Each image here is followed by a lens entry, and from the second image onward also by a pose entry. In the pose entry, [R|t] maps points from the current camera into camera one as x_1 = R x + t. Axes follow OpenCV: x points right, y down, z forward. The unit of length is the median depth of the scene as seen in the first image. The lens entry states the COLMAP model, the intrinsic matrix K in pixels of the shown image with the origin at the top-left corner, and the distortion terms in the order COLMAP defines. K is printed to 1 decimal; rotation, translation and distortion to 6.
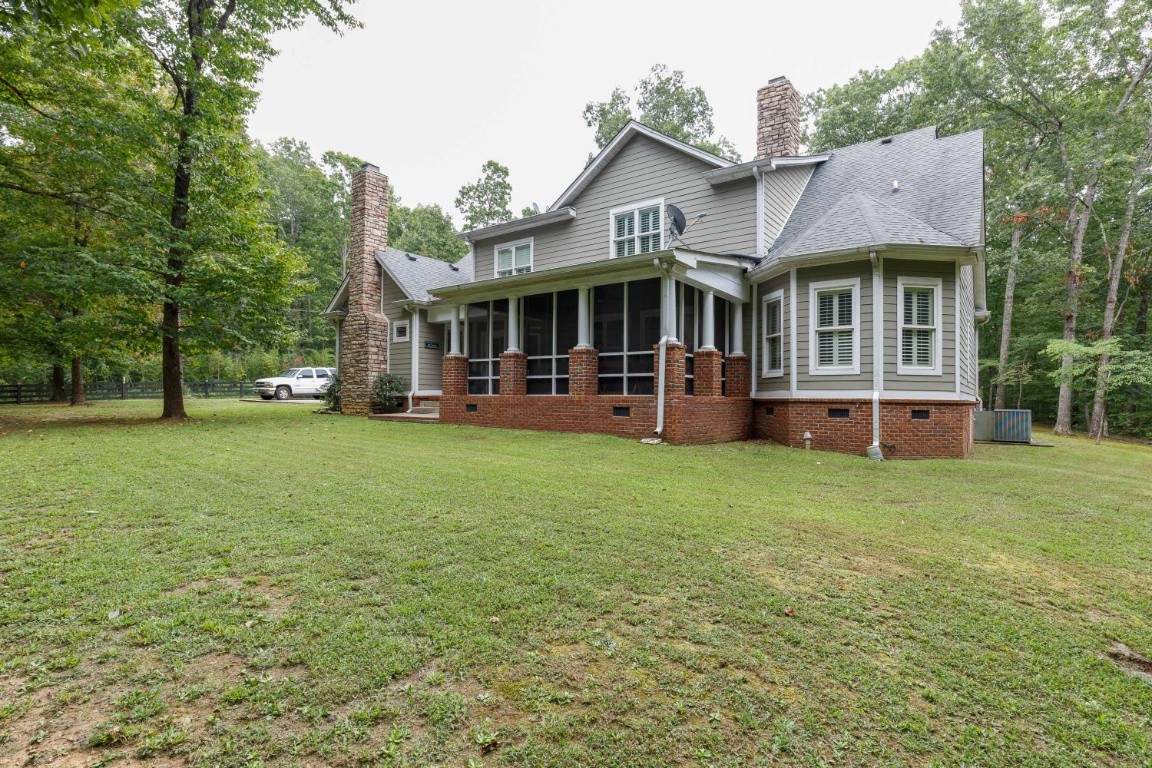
lens RADIAL K [[525.6, 0, 581.4], [0, 525.6, 383.7], [0, 0, 1]] dist [-0.003491, -0.000728]
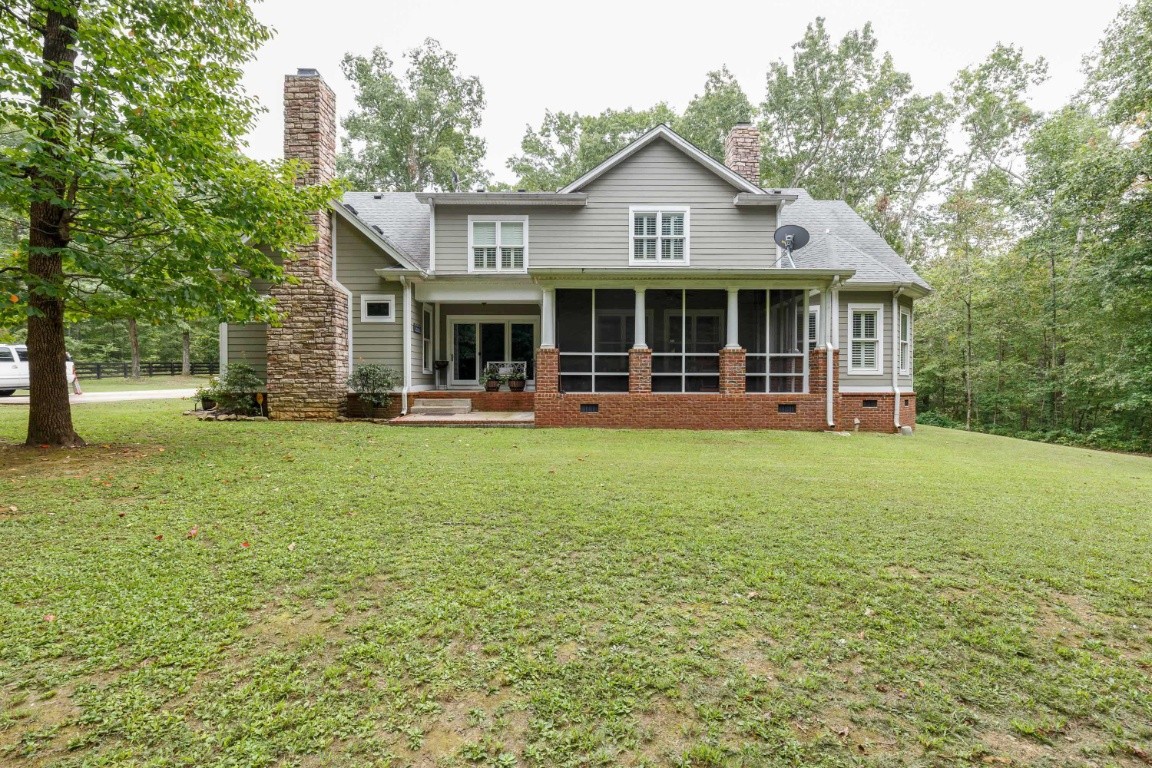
lens RADIAL K [[525.6, 0, 579.7], [0, 525.6, 385.7], [0, 0, 1]] dist [-0.003491, -0.000728]
pose [[0.795190, -0.003753, 0.606349, -0.643401], [-0.002702, 0.999949, 0.009733, -0.000456], [-0.606355, -0.009378, 0.795139, 0.272719]]
